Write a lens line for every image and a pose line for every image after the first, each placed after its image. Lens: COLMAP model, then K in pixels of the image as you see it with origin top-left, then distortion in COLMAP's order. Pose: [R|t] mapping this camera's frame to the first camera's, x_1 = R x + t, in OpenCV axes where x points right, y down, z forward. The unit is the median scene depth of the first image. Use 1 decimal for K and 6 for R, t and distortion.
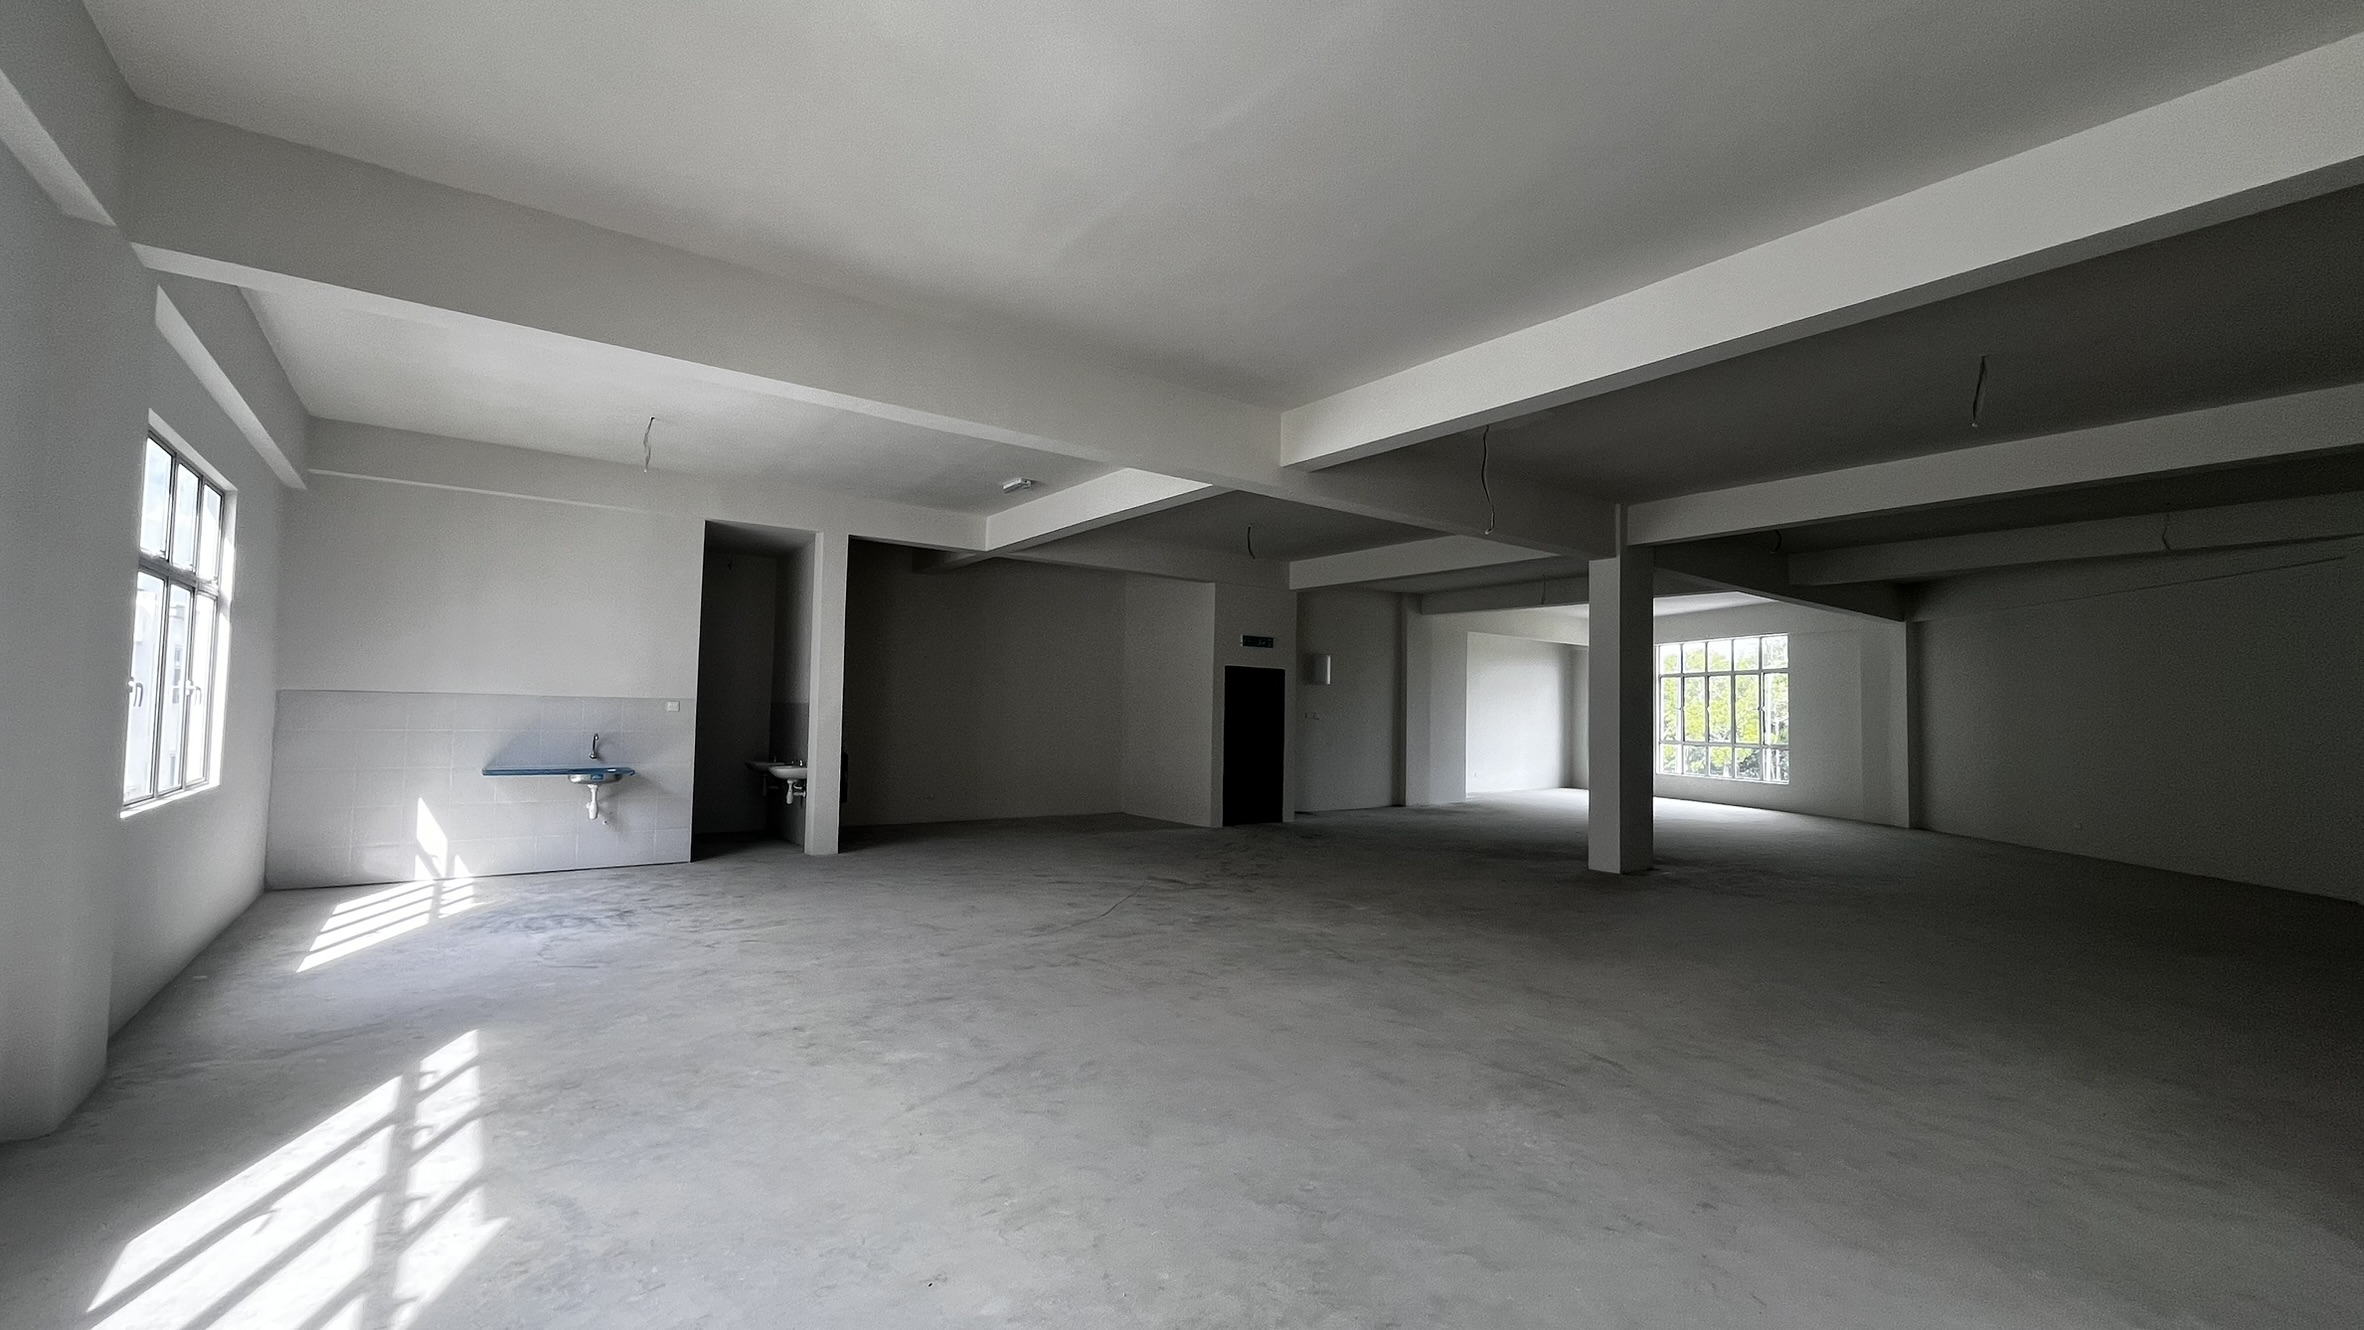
lens RADIAL K [[969.1, 0, 1182.0], [0, 969.1, 665.0], [0, 0, 1]] dist [-0.000090, 0.000037]
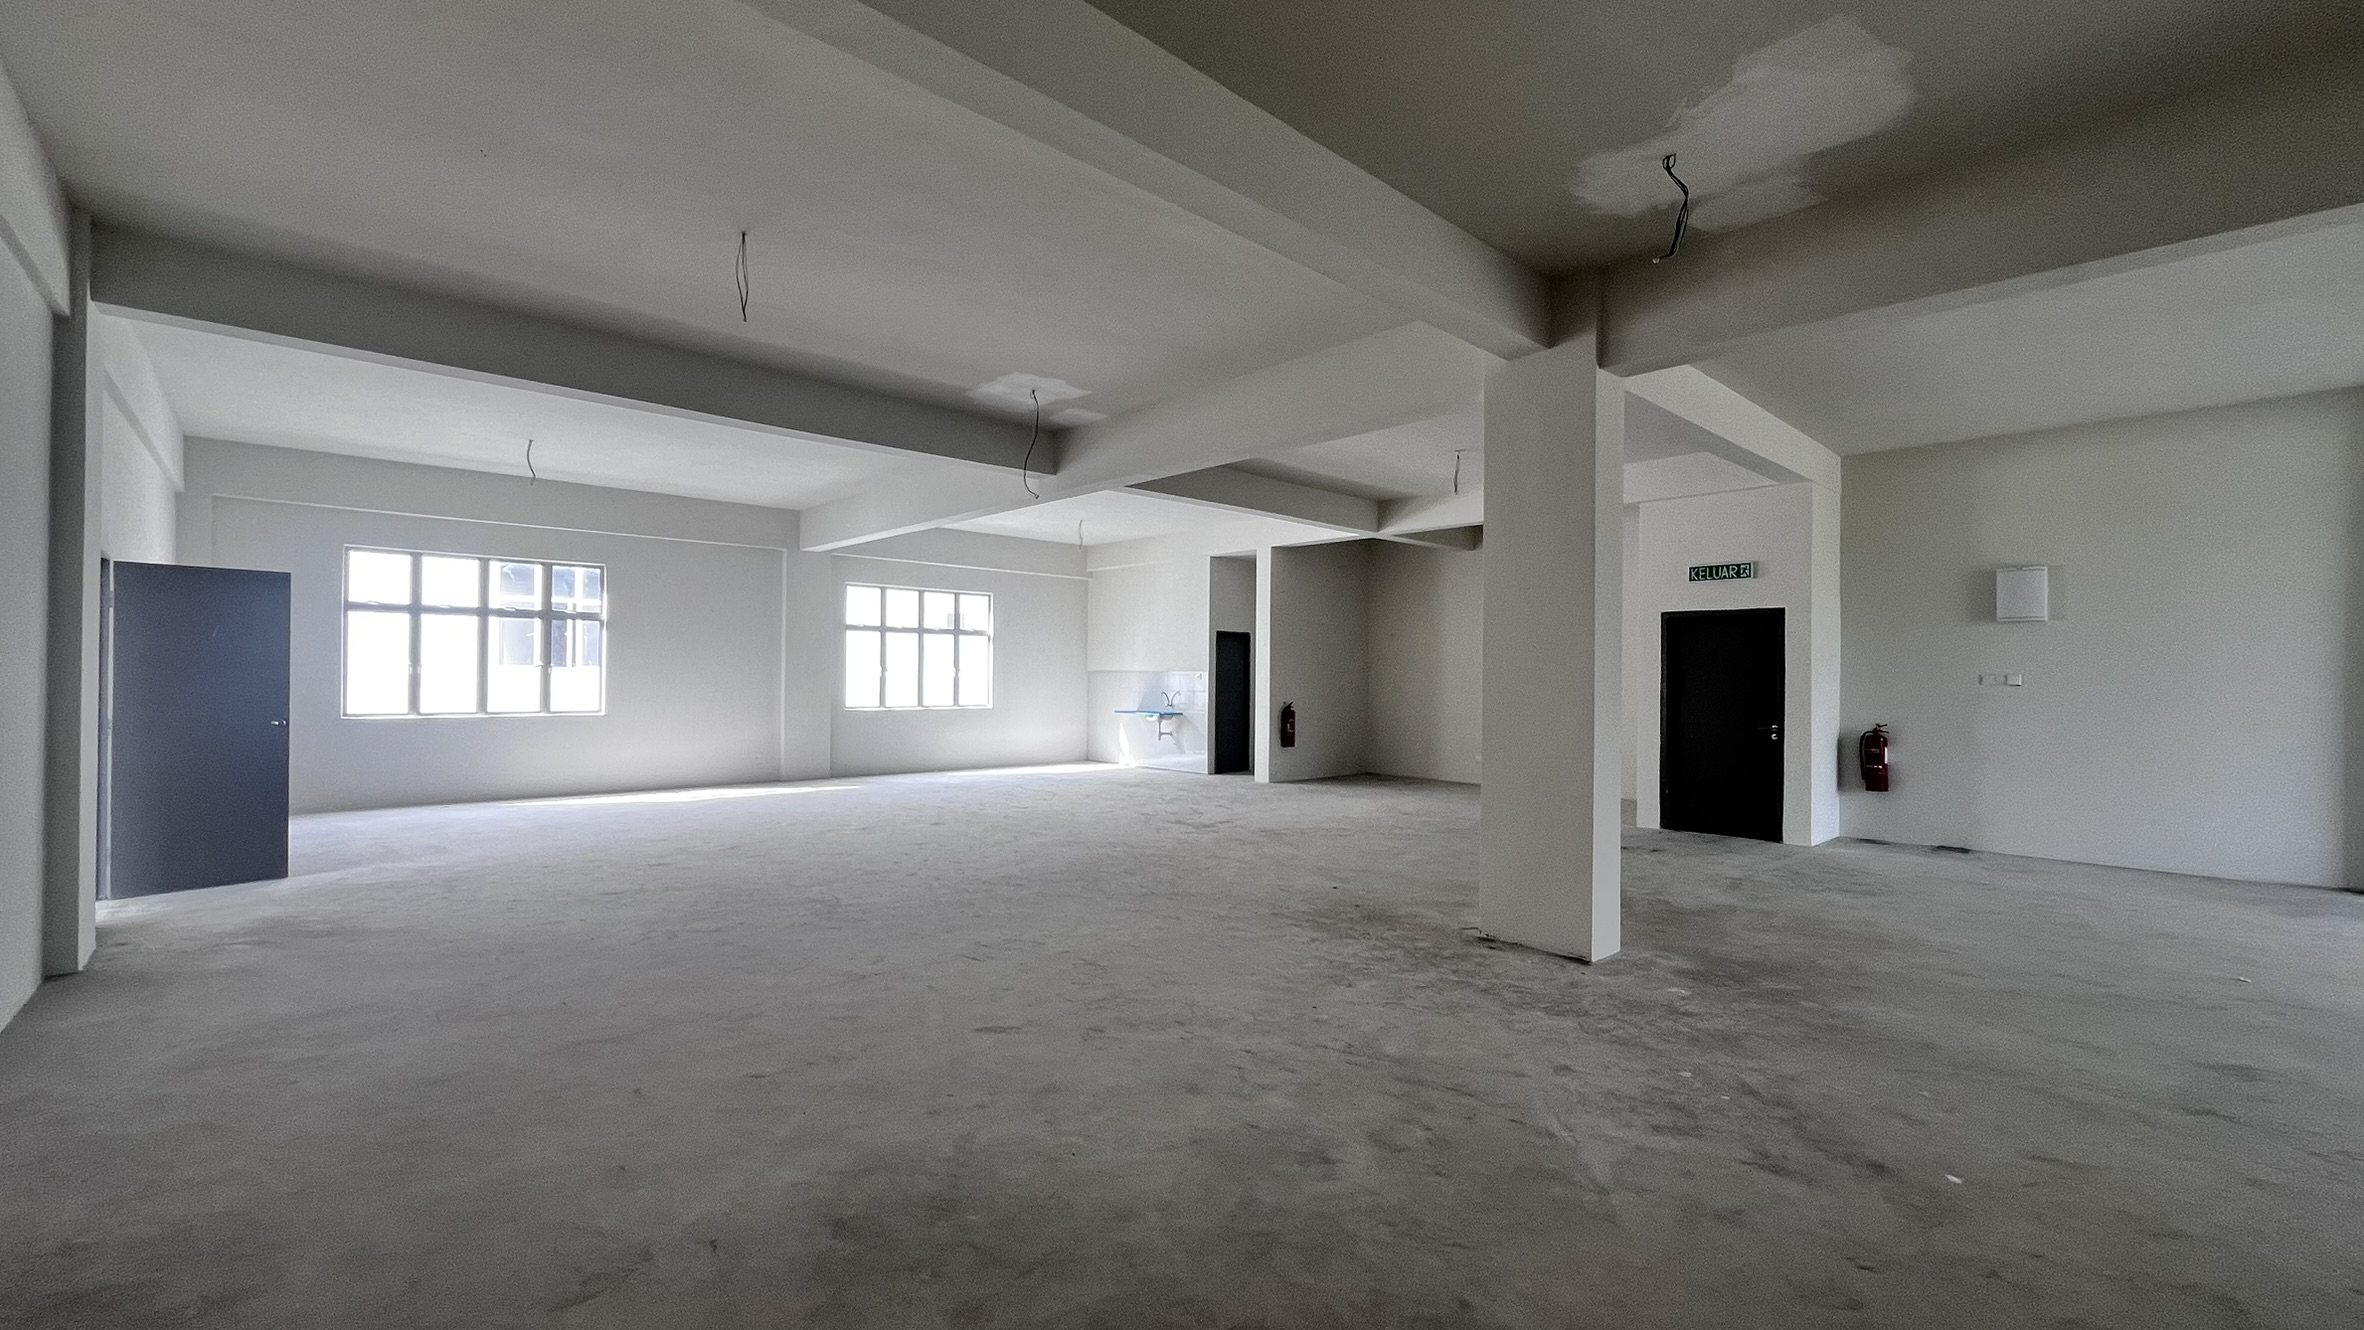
lens RADIAL K [[969.1, 0, 1182.0], [0, 969.1, 665.0], [0, 0, 1]] dist [-0.000090, 0.000037]
pose [[0.117437, -0.023923, -0.992792, 0.741813], [0.051276, 0.998522, -0.017995, 0.036121], [0.991756, -0.048793, 0.118490, 0.547913]]
